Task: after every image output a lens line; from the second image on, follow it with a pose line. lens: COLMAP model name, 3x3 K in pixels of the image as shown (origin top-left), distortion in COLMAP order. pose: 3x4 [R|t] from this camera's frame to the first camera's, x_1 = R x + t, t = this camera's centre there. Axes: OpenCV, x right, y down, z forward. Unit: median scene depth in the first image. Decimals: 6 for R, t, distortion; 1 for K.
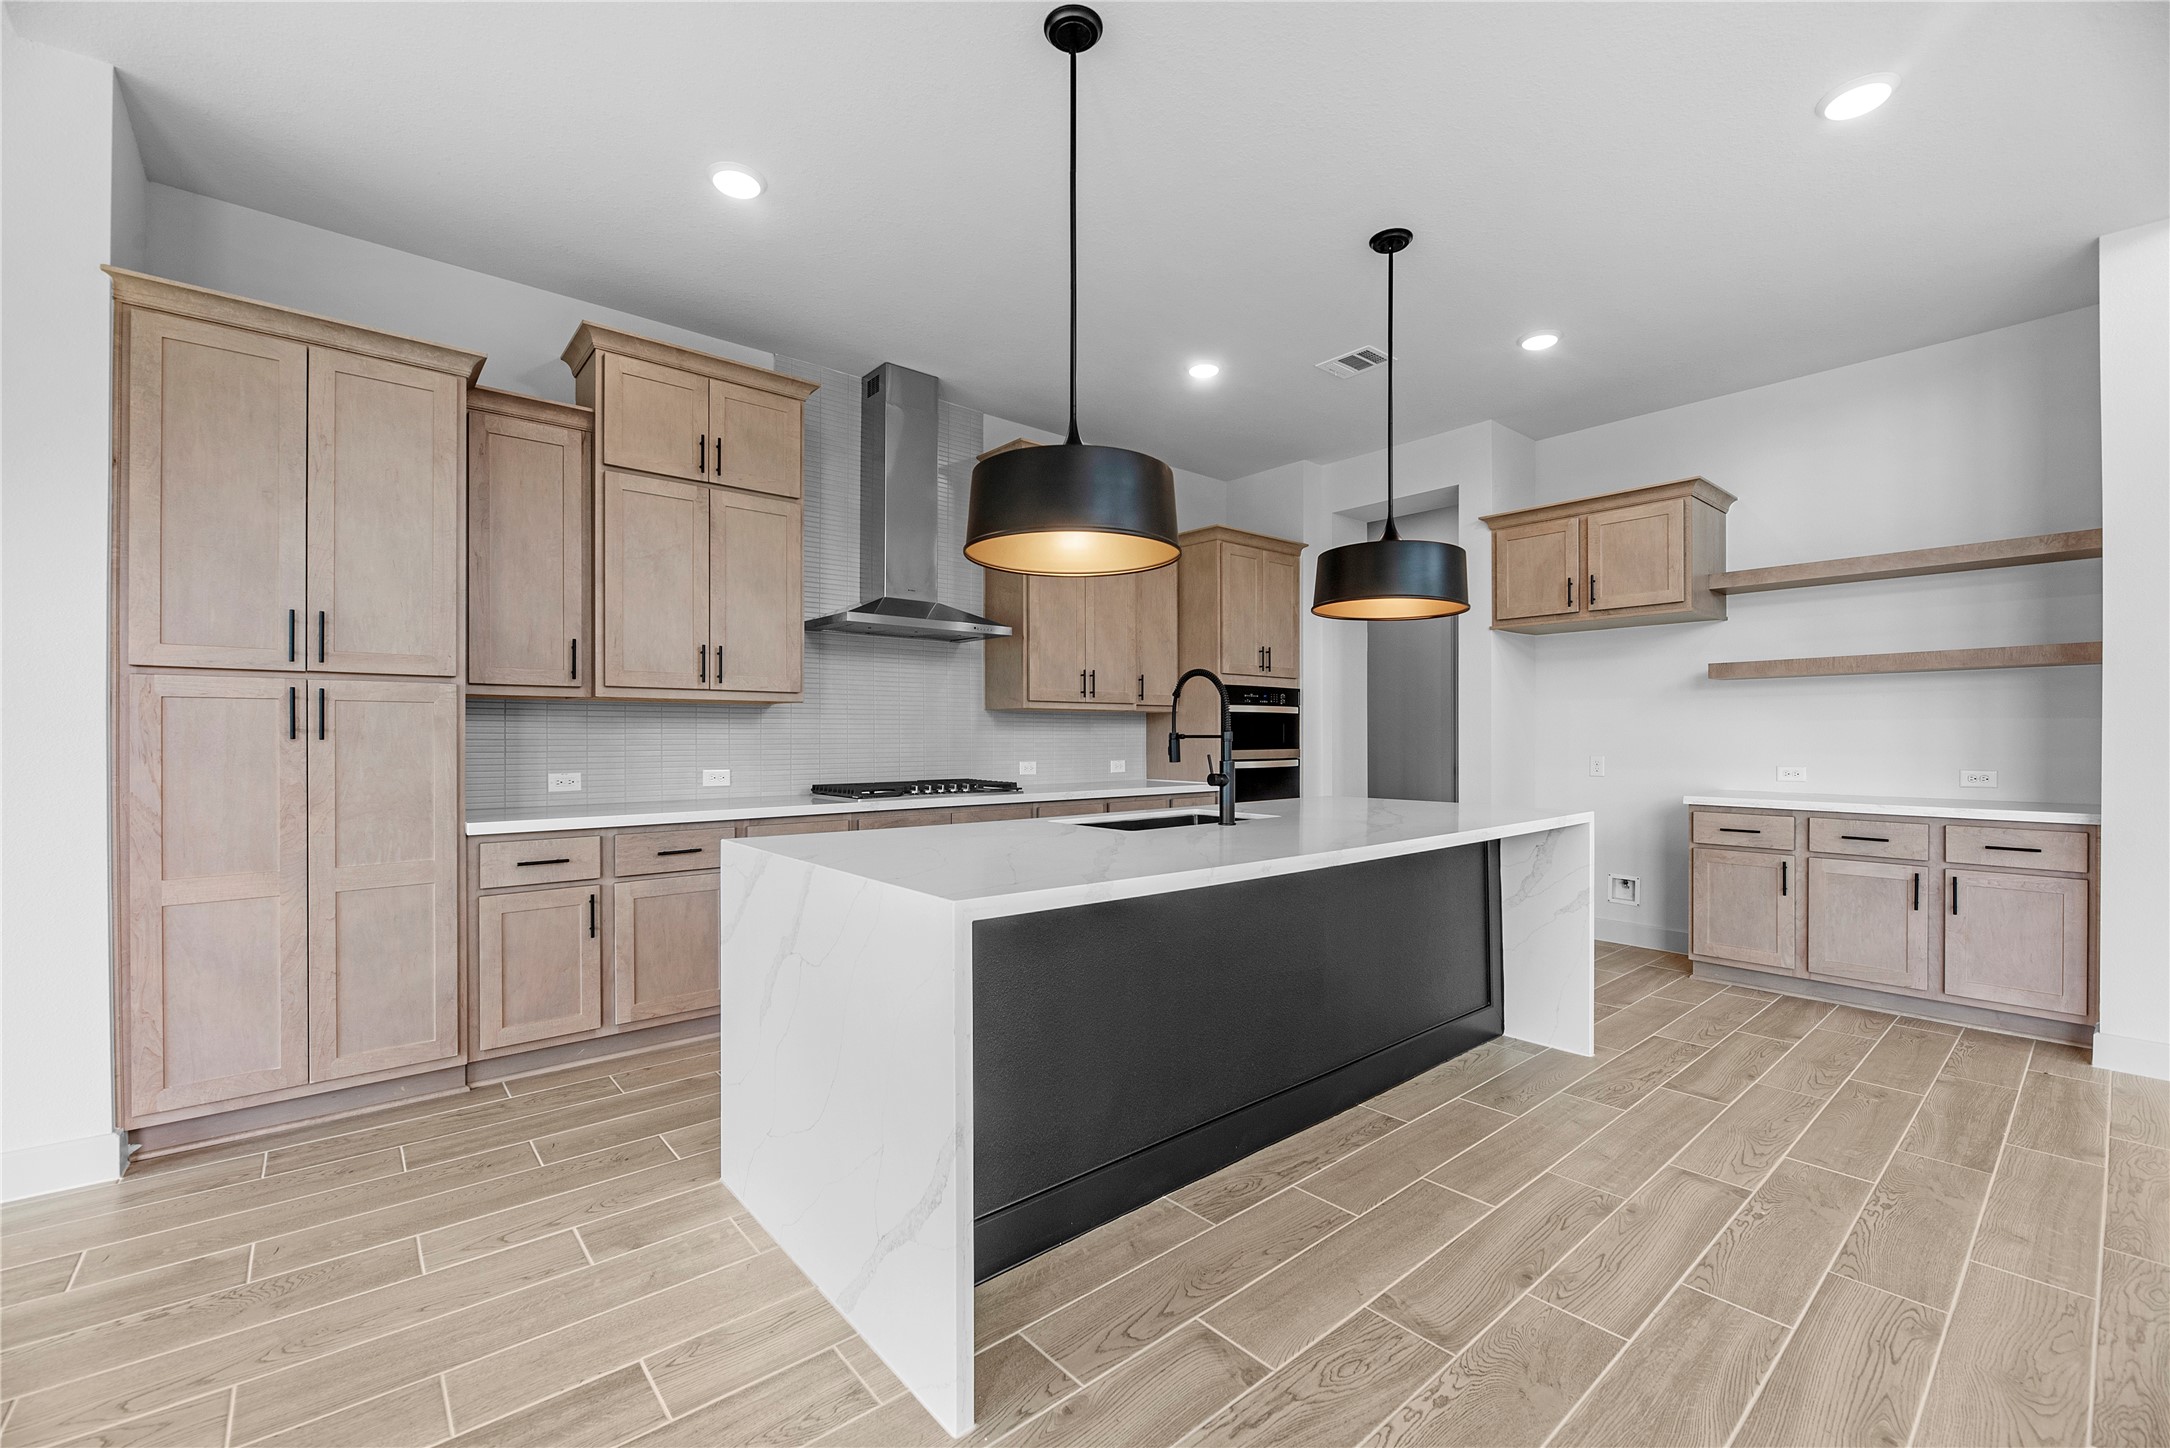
lens RADIAL K [[886.9, 0, 1079.5], [0, 886.9, 735.1], [0, 0, 1]] dist [-0.002594, -0.000690]
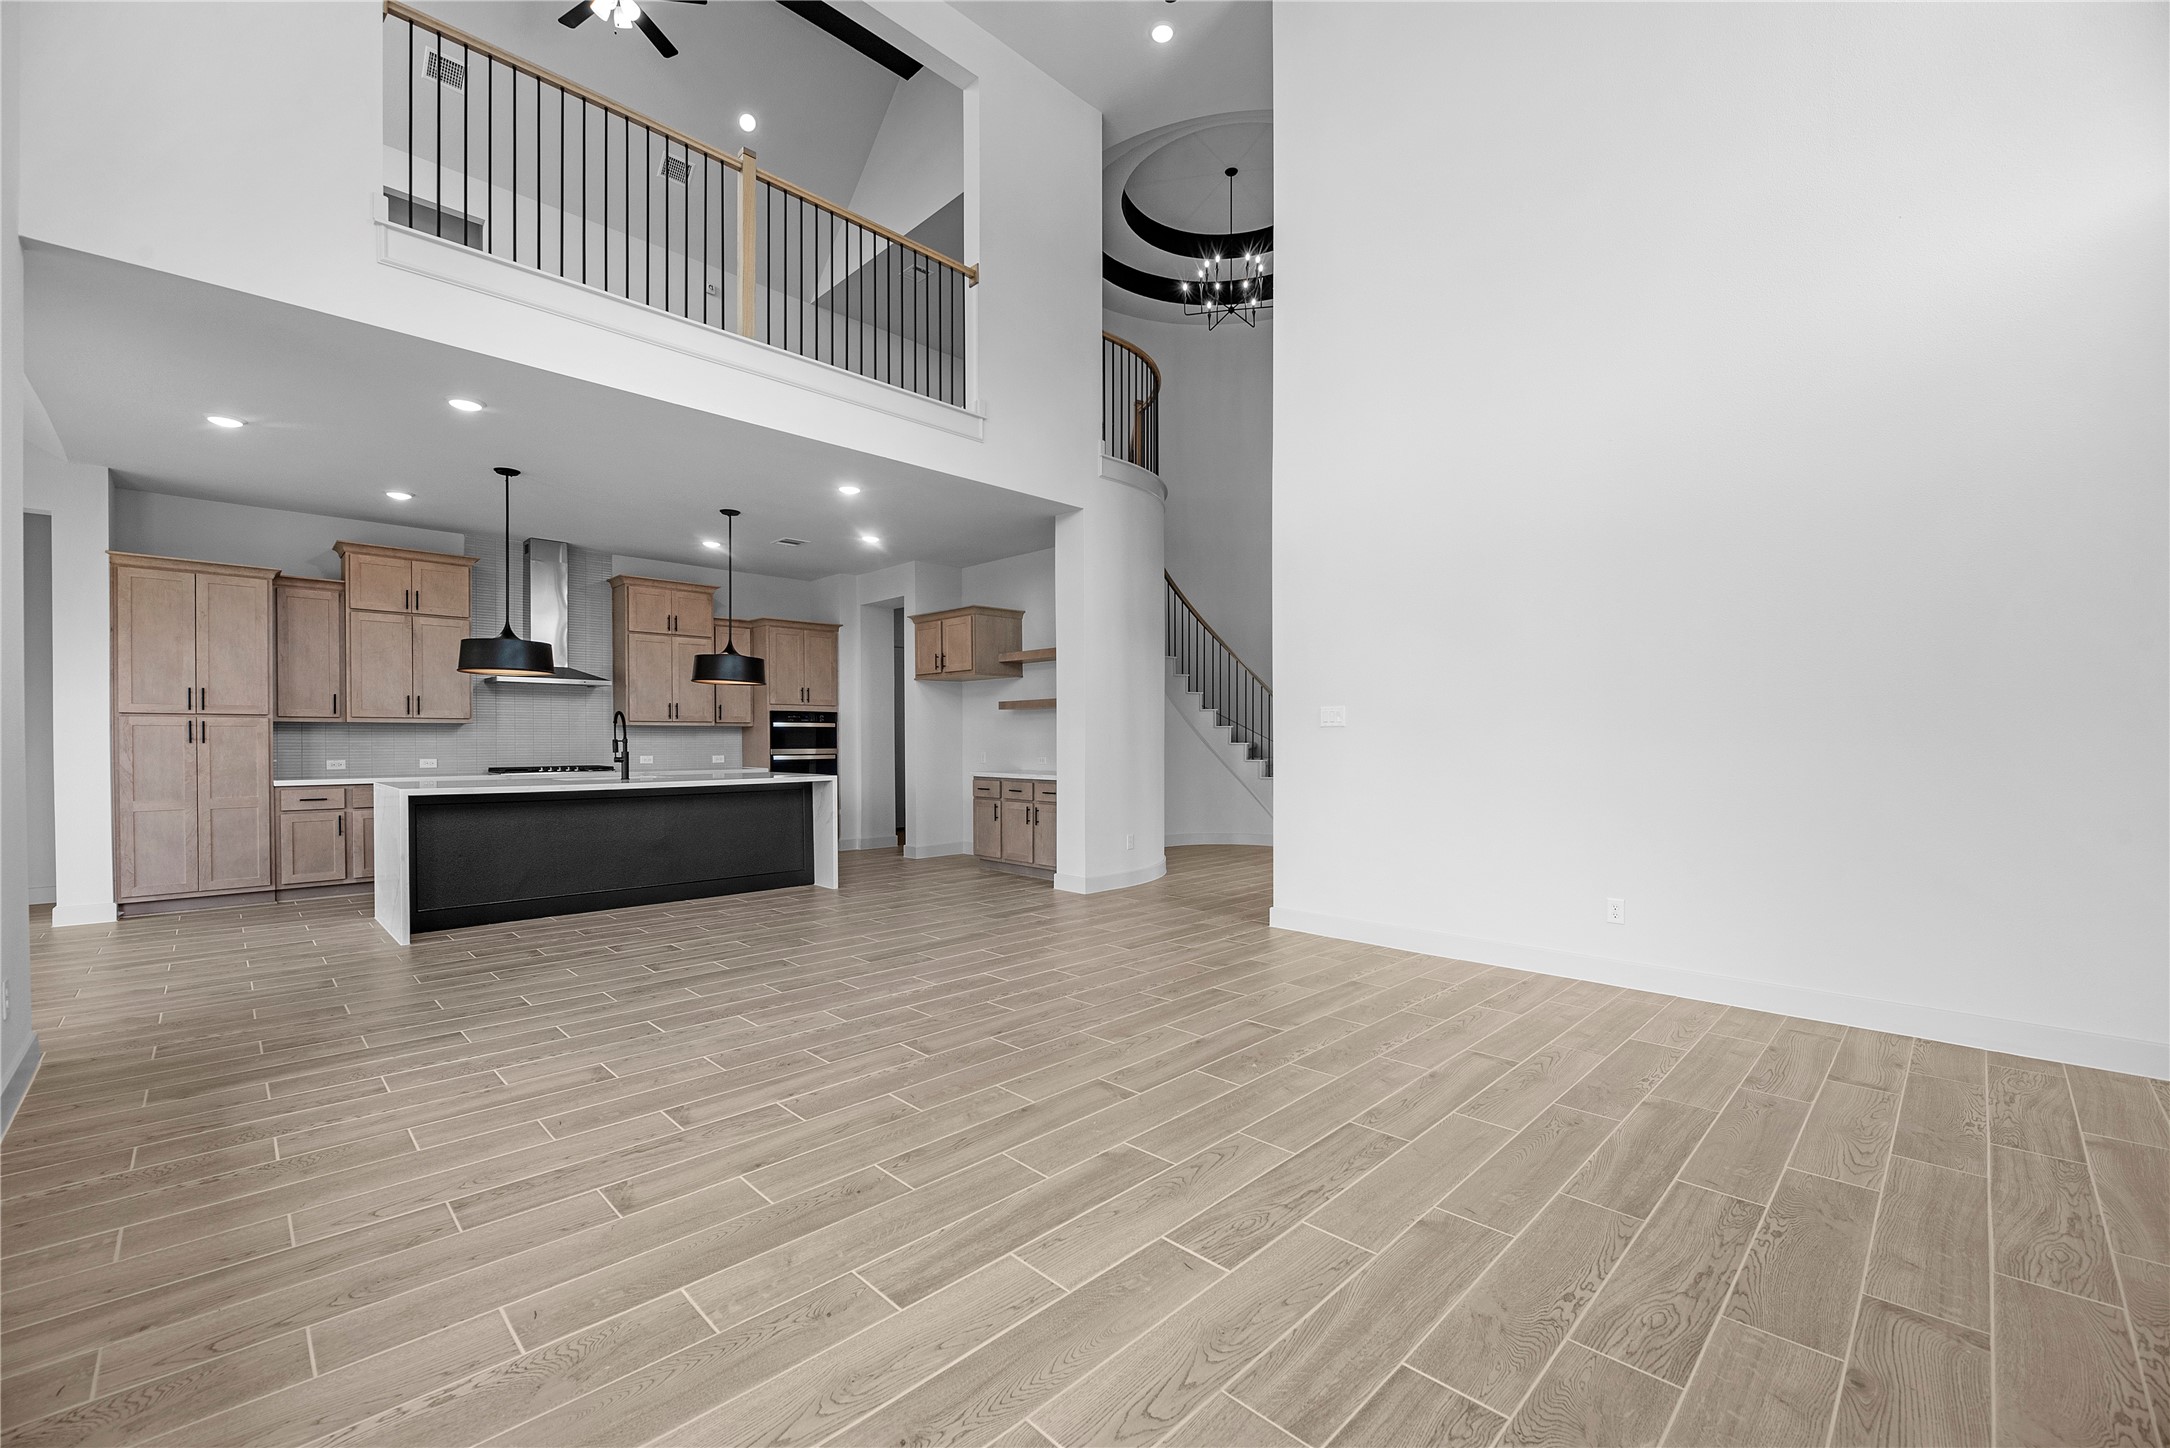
lens RADIAL K [[894.9, 0, 1097.9], [0, 894.9, 746.6], [0, 0, 1]] dist [-0.001981, -0.000891]
pose [[0.996555, -0.001959, 0.082917, 1.154479], [0.001288, 0.999966, 0.008142, -0.001384], [-0.082930, -0.008007, 0.996523, -1.369247]]
